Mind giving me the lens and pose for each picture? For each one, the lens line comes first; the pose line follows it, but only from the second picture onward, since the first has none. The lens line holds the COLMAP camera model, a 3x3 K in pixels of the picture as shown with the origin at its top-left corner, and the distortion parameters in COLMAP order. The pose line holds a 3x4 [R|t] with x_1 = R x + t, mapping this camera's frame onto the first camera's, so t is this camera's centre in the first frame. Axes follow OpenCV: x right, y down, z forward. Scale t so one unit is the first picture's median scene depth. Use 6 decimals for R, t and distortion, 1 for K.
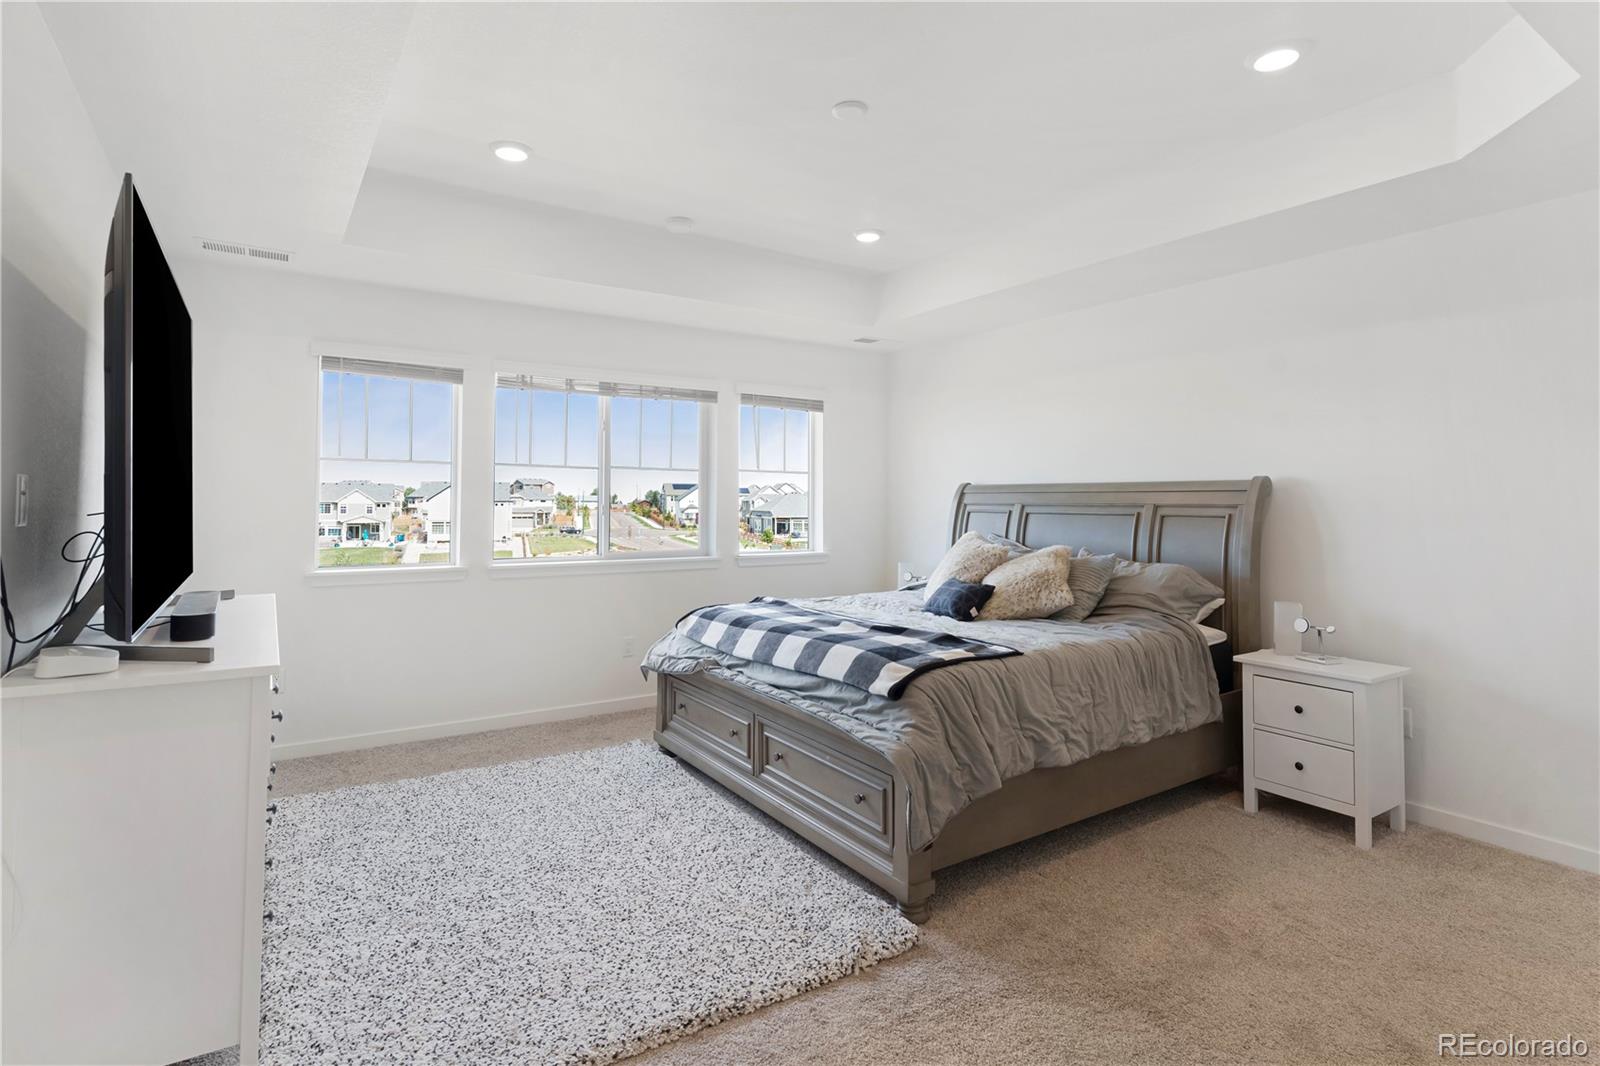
lens RADIAL K [[807.3, 0, 799.4], [0, 807.3, 470.5], [0, 0, 1]] dist [-0.025898, -0.000176]
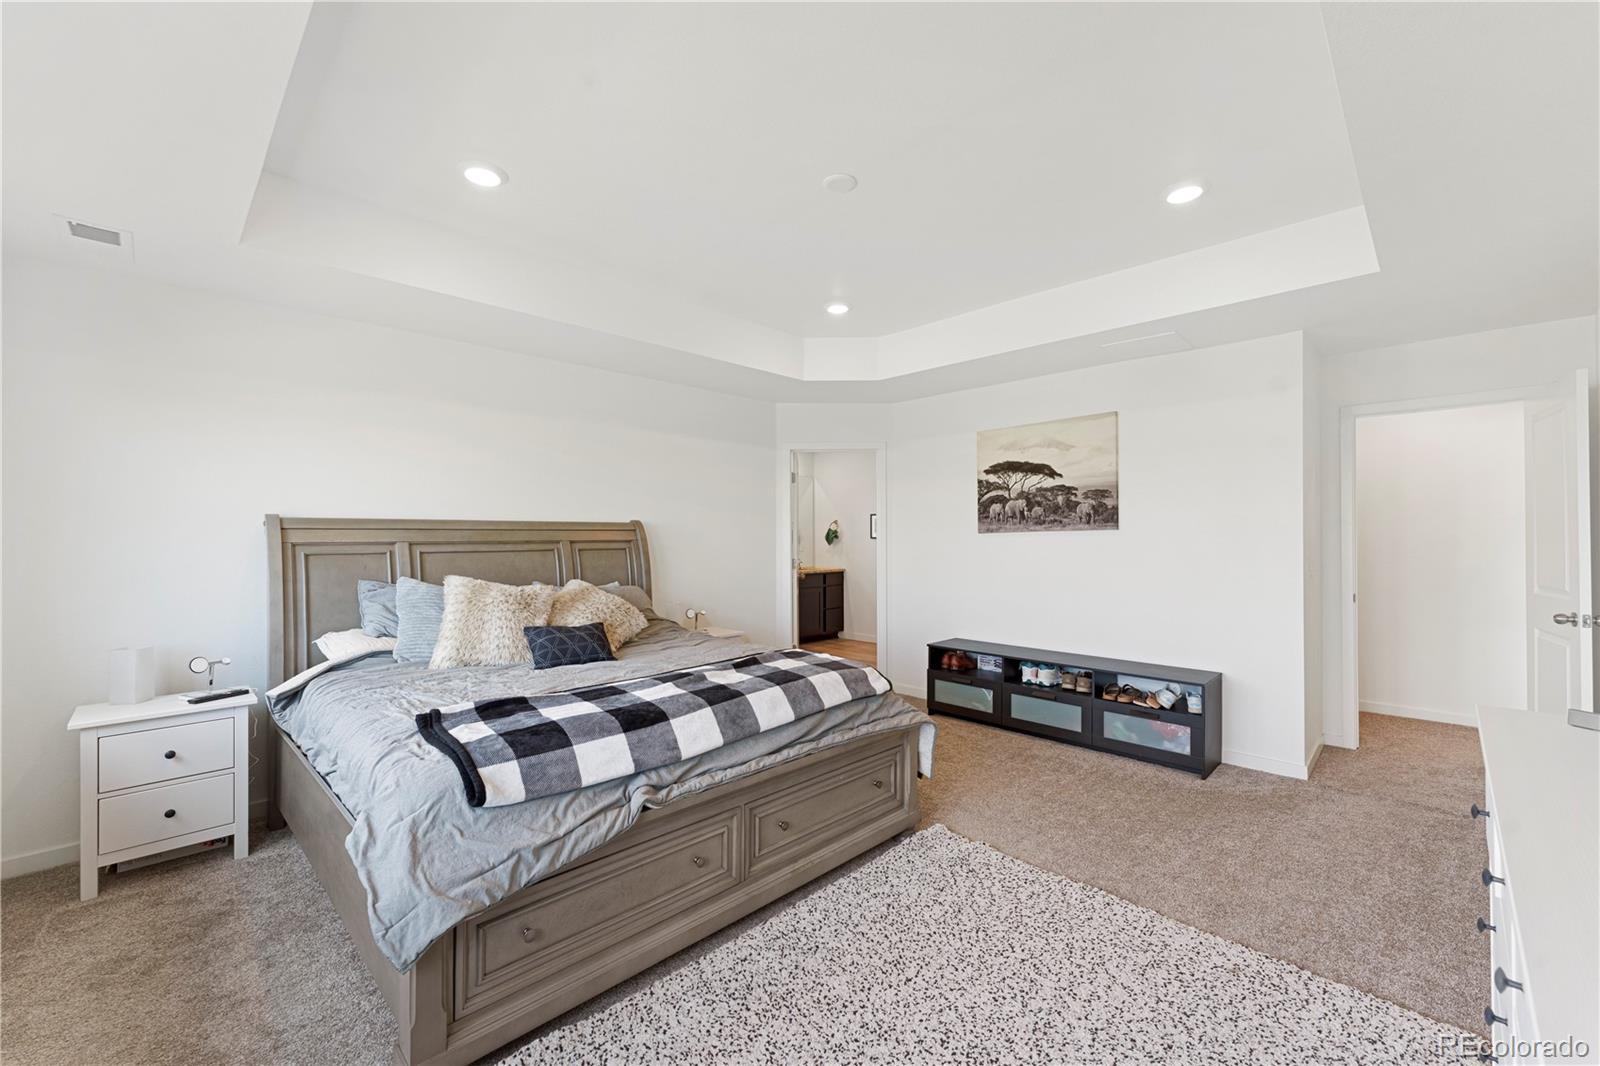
lens RADIAL K [[613.0, 0, 817.3], [0, 613.0, 532.9], [0, 0, 1]] dist [0.000586, 0.000025]
pose [[-0.188439, -0.001550, 0.982084, -0.673434], [-0.032312, 0.999467, -0.004623, 0.029408], [-0.981553, -0.032604, -0.188389, 1.050963]]
